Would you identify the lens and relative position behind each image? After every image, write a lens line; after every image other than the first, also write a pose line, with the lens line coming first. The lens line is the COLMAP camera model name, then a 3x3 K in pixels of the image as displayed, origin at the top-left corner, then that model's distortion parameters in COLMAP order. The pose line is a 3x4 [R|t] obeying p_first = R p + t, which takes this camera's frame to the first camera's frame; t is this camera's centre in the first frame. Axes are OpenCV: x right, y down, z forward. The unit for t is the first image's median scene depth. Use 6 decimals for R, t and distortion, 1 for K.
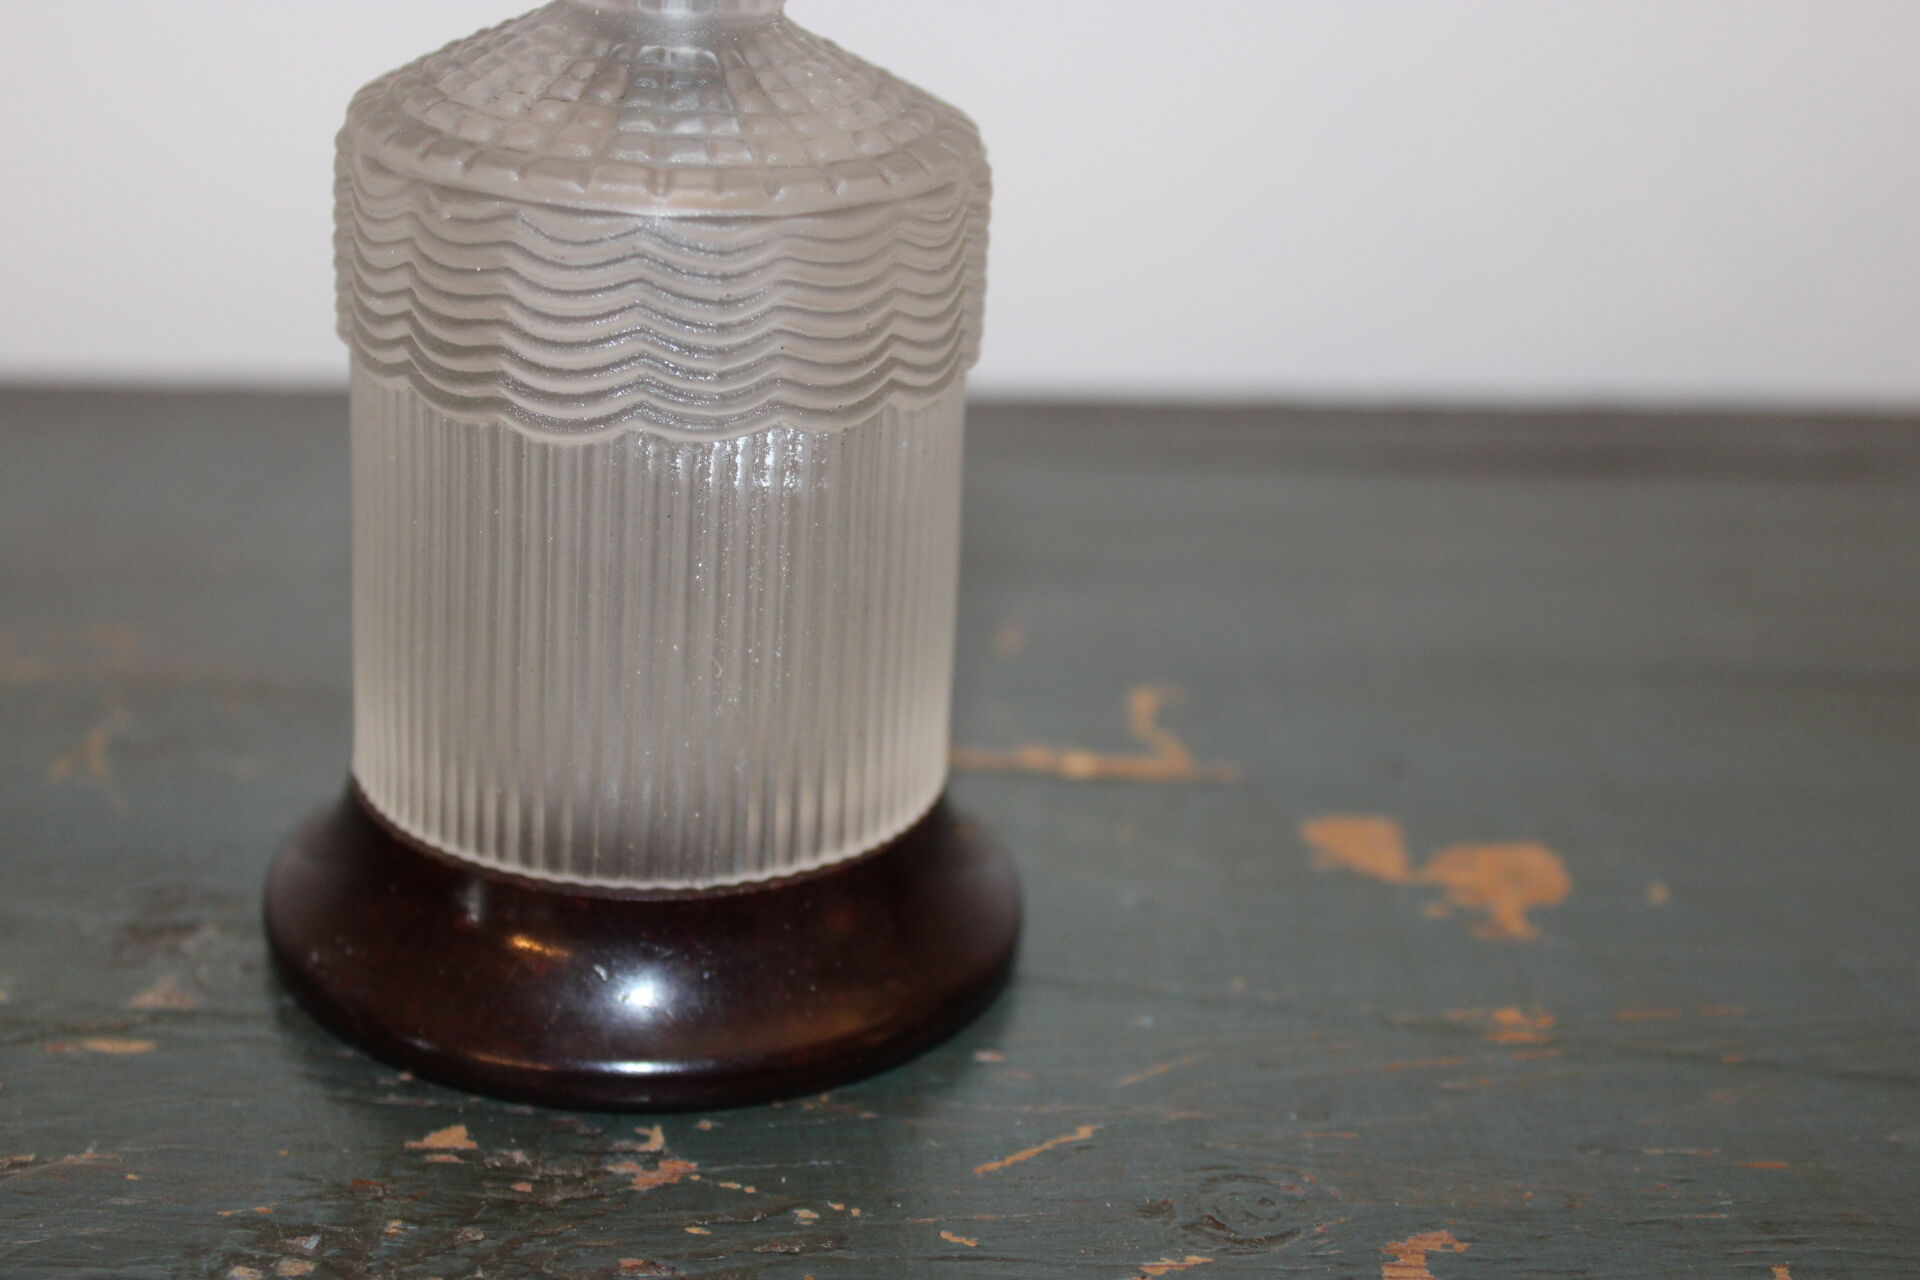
lens RADIAL K [[3186.2, 0, 960.0], [0, 3186.2, 640.0], [0, 0, 1]] dist [-0.038045, 0.064440]
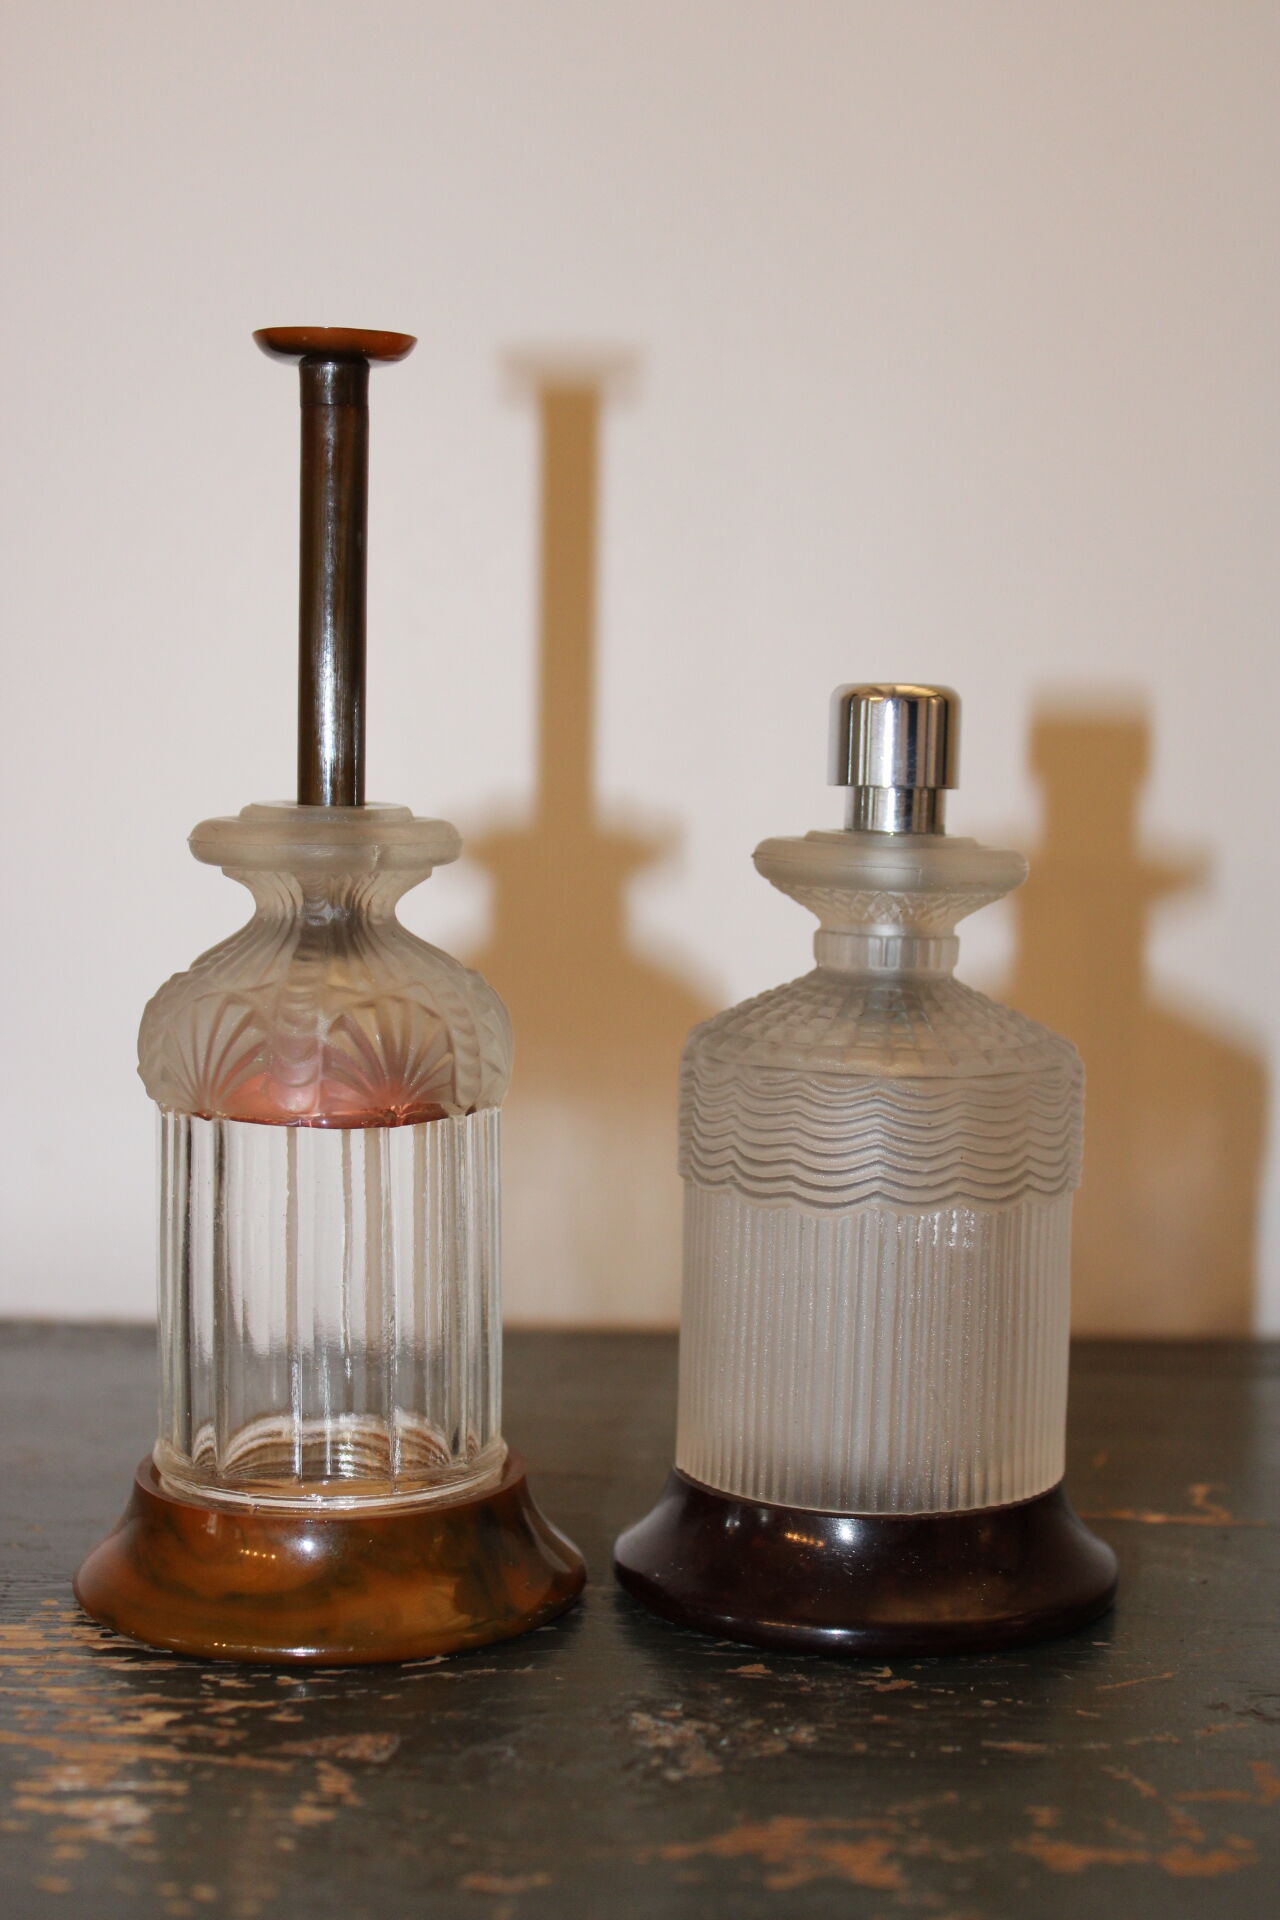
lens RADIAL K [[3186.2, 0, 640.0], [0, 3186.2, 960.0], [0, 0, 1]] dist [-0.038045, 0.064440]
pose [[0.993342, -0.027075, -0.111976, -0.033551], [-0.007705, 0.954201, -0.299068, 0.297918], [0.114945, 0.297939, 0.947639, -0.591226]]
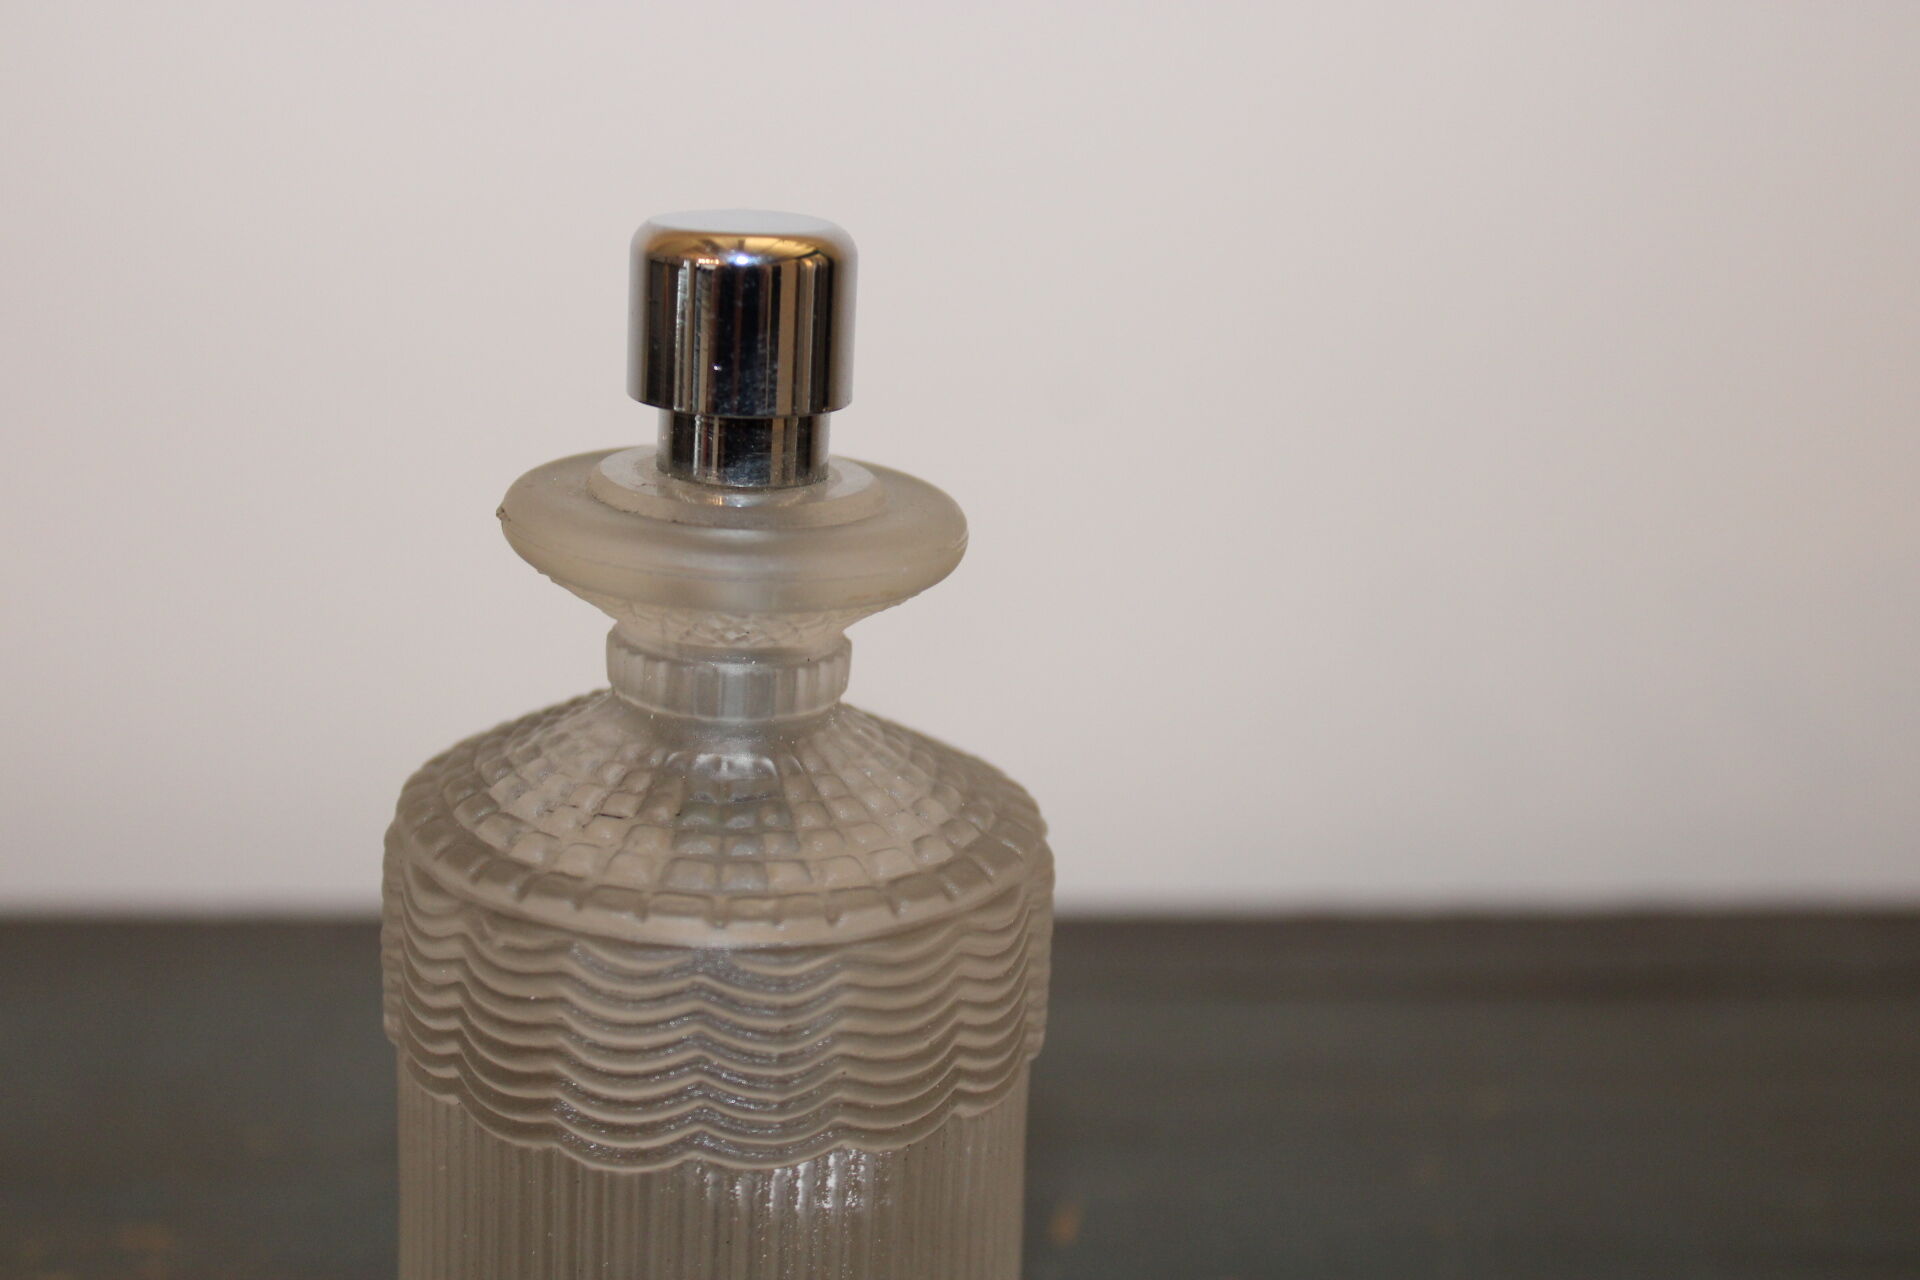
lens RADIAL K [[3186.2, 0, 960.0], [0, 3186.2, 640.0], [0, 0, 1]] dist [-0.038045, 0.064440]
pose [[0.999945, -0.009777, -0.003669, -0.015394], [0.009444, 0.996604, -0.081803, -0.141570], [0.004457, 0.081764, 0.996642, 0.019369]]
